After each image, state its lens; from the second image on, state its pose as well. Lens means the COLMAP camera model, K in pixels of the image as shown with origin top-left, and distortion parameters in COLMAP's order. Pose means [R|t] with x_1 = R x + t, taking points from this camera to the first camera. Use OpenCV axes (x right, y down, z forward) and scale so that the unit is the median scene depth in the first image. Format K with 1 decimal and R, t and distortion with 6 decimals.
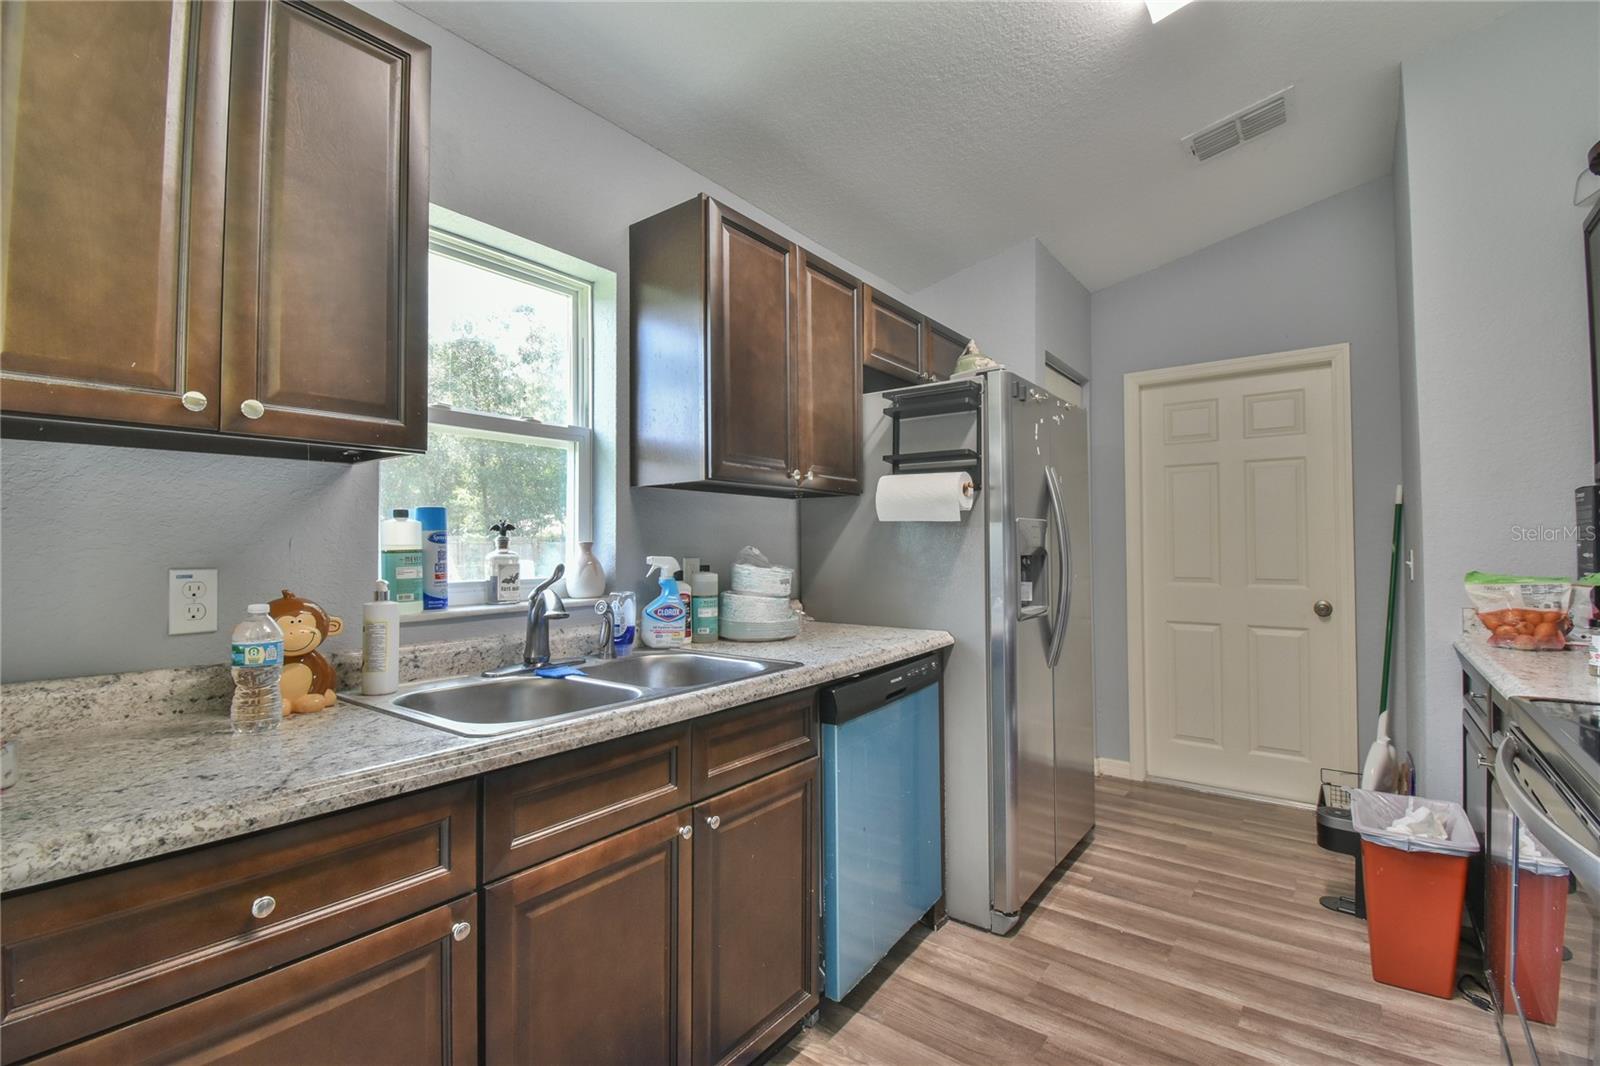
lens RADIAL K [[711.0, 0, 806.2], [0, 711.0, 531.0], [0, 0, 1]] dist [0.014351, -0.021737]
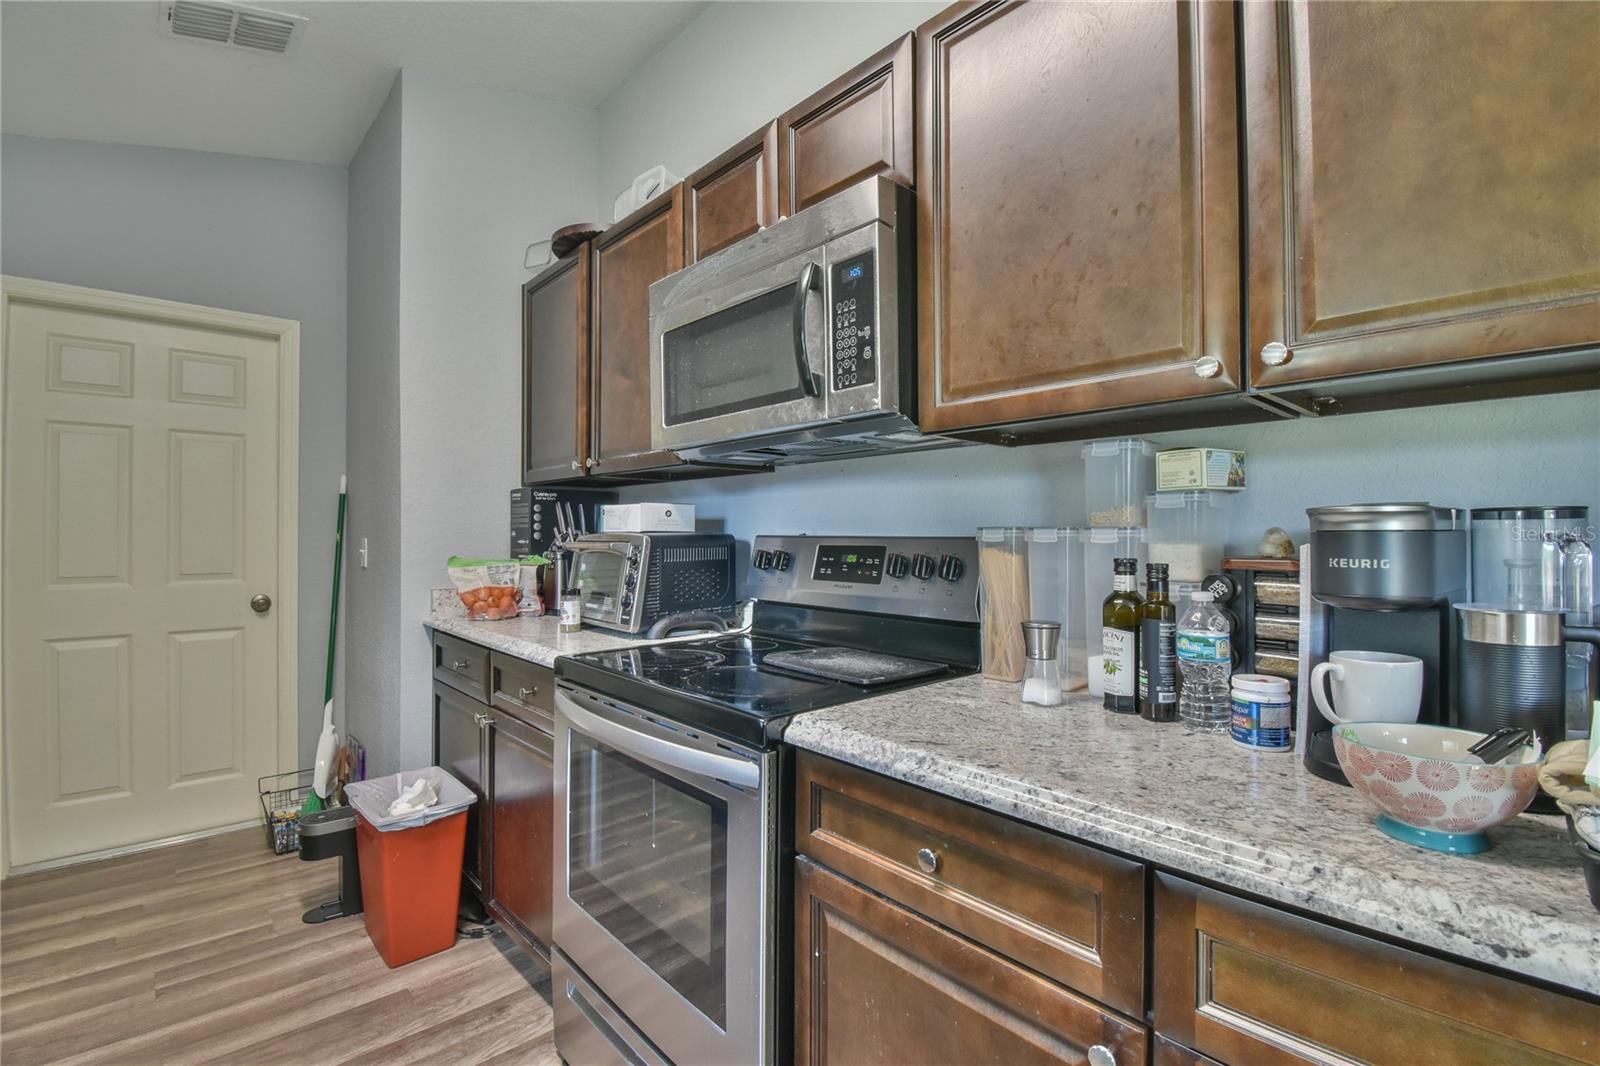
lens RADIAL K [[711.0, 0, 806.2], [0, 711.0, 531.0], [0, 0, 1]] dist [0.014351, -0.021737]
pose [[0.173687, 0.011398, 0.984735, -0.079932], [-0.021912, 0.999730, -0.007707, 0.012188], [-0.984557, -0.020238, 0.173890, 0.233812]]
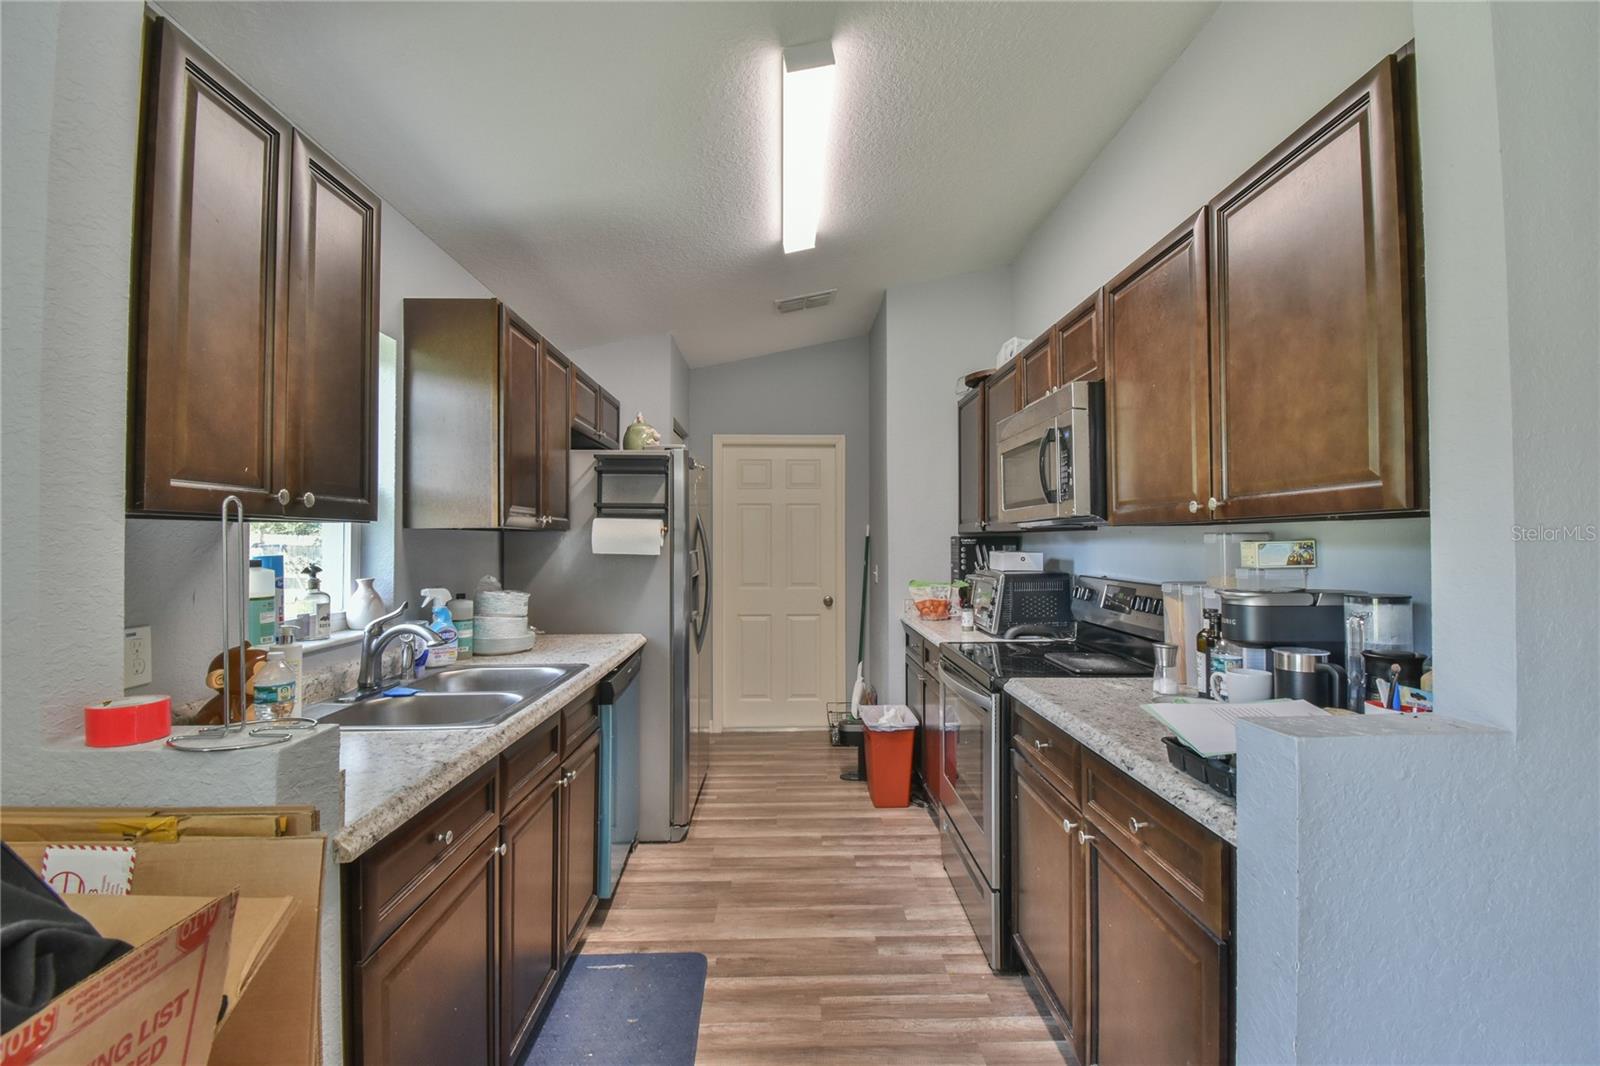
lens RADIAL K [[711.0, 0, 806.2], [0, 711.0, 531.0], [0, 0, 1]] dist [0.014351, -0.021737]
pose [[0.779567, 0.012573, 0.626192, -0.446503], [-0.015086, 0.999885, -0.001294, -0.064378], [-0.626137, -0.008438, 0.779668, -0.287420]]
